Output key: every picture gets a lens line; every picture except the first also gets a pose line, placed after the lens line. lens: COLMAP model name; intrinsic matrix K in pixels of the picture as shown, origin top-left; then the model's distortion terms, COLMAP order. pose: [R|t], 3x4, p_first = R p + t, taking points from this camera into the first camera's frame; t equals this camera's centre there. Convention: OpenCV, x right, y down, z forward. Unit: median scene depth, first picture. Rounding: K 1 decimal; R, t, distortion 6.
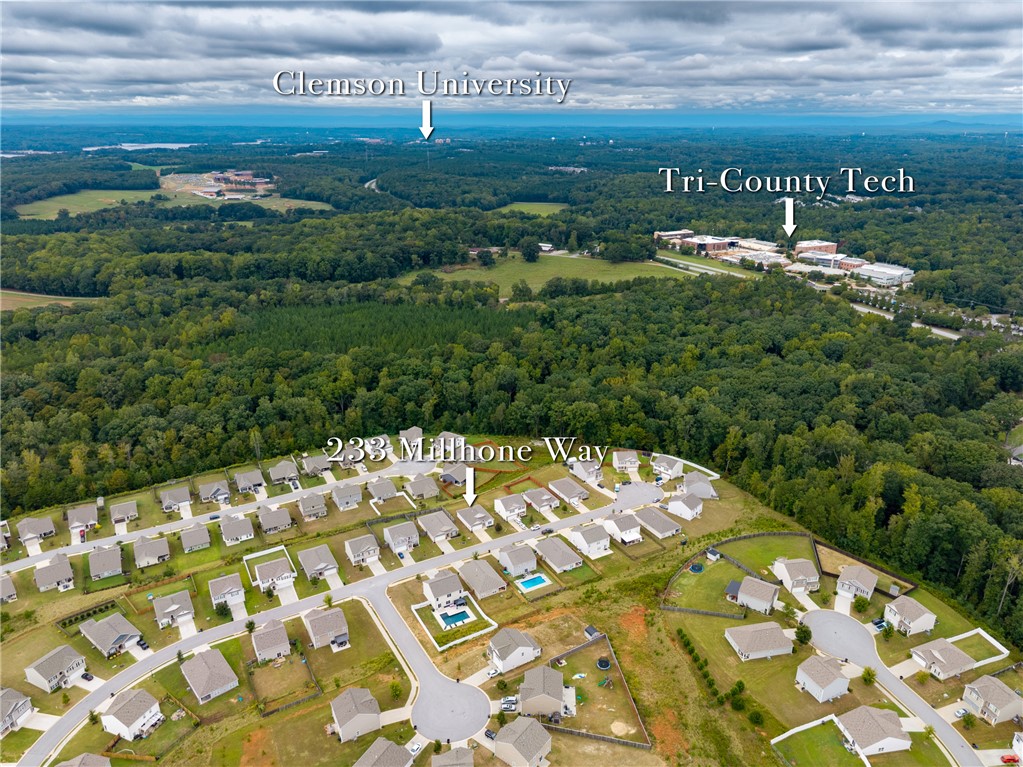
lens RADIAL K [[698.7, 0, 511.5], [0, 698.7, 383.5], [0, 0, 1]] dist [0.024007, -0.029991]
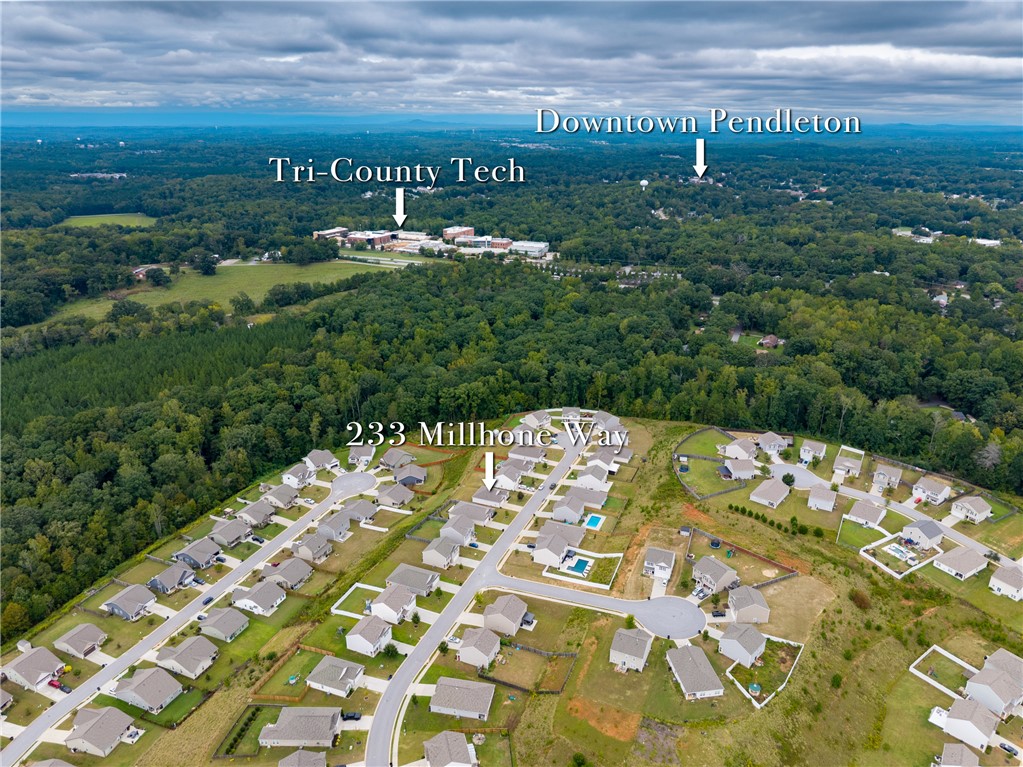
lens RADIAL K [[698.7, 0, 511.5], [0, 698.7, 383.5], [0, 0, 1]] dist [0.024007, -0.029991]
pose [[0.787788, -0.216567, 0.576618, -0.460266], [0.215691, 0.973871, 0.071086, -0.034819], [-0.576946, 0.068370, 0.813915, 0.075516]]
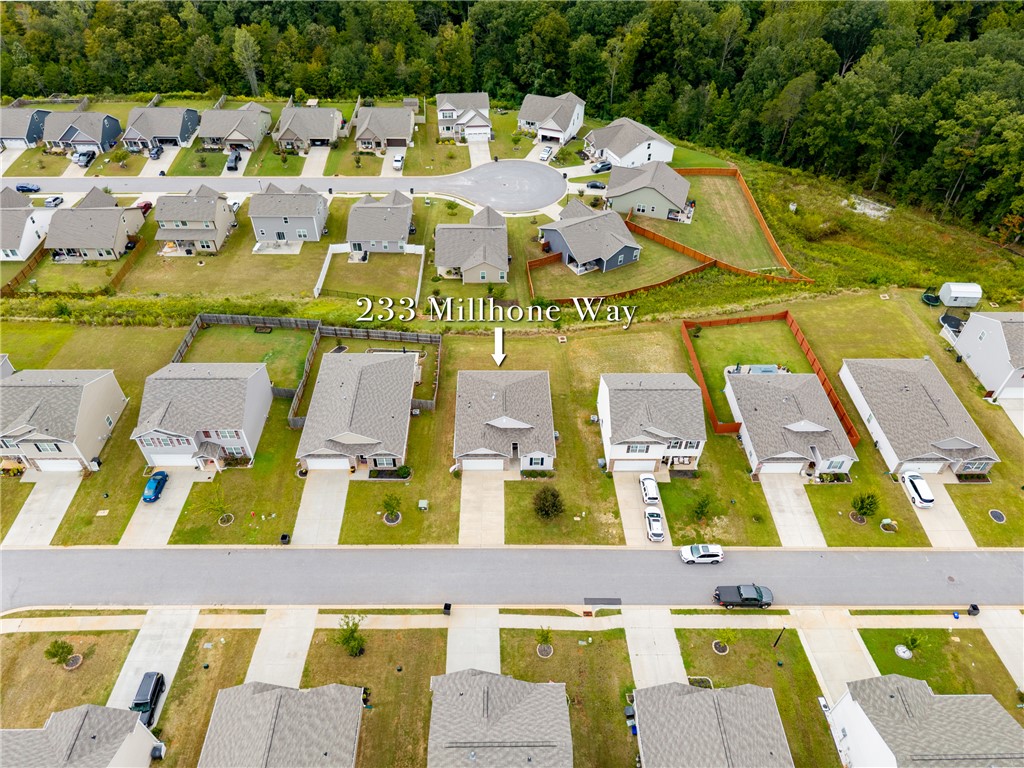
lens RADIAL K [[699.3, 0, 512.0], [0, 699.3, 384.0], [0, 0, 1]] dist [0.024007, -0.029991]
pose [[0.879652, 0.336203, -0.336422, 0.028538], [-0.183719, 0.892624, 0.411668, 0.051274], [0.438702, -0.300317, 0.846965, 0.588702]]
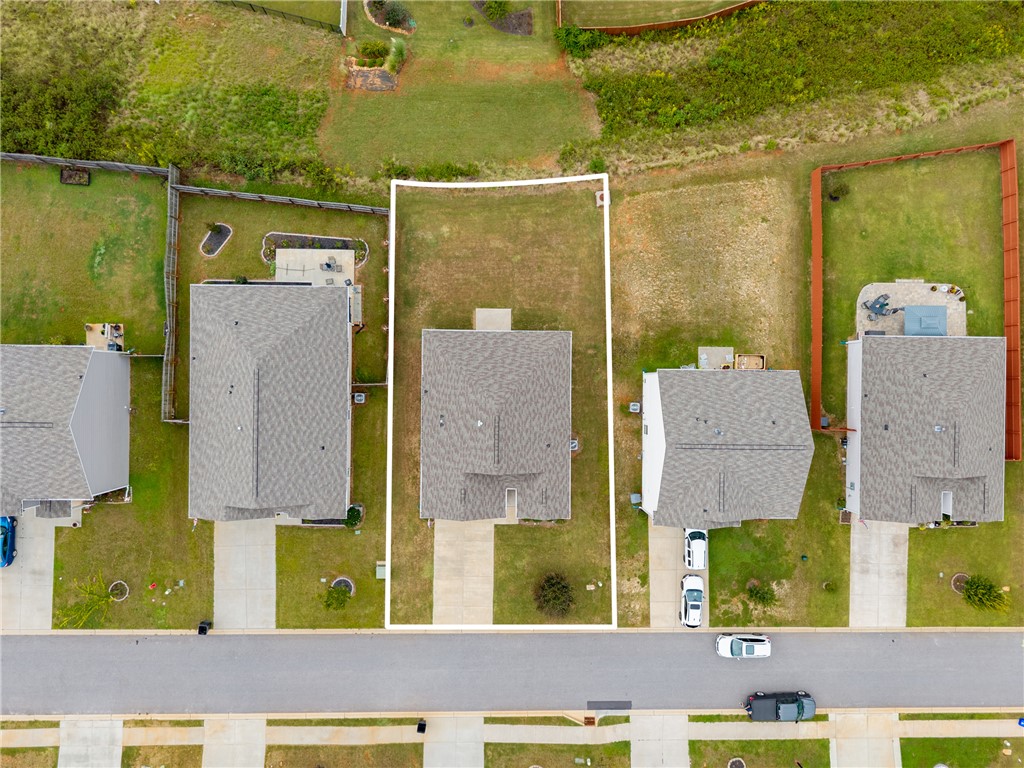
lens RADIAL K [[696.5, 0, 512.0], [0, 696.5, 384.0], [0, 0, 1]] dist [0.001285, -0.000499]
pose [[0.864655, 0.501636, 0.027079, -0.044822], [-0.204266, 0.301819, 0.931225, 0.018366], [0.458964, -0.810719, 0.363437, 0.719193]]
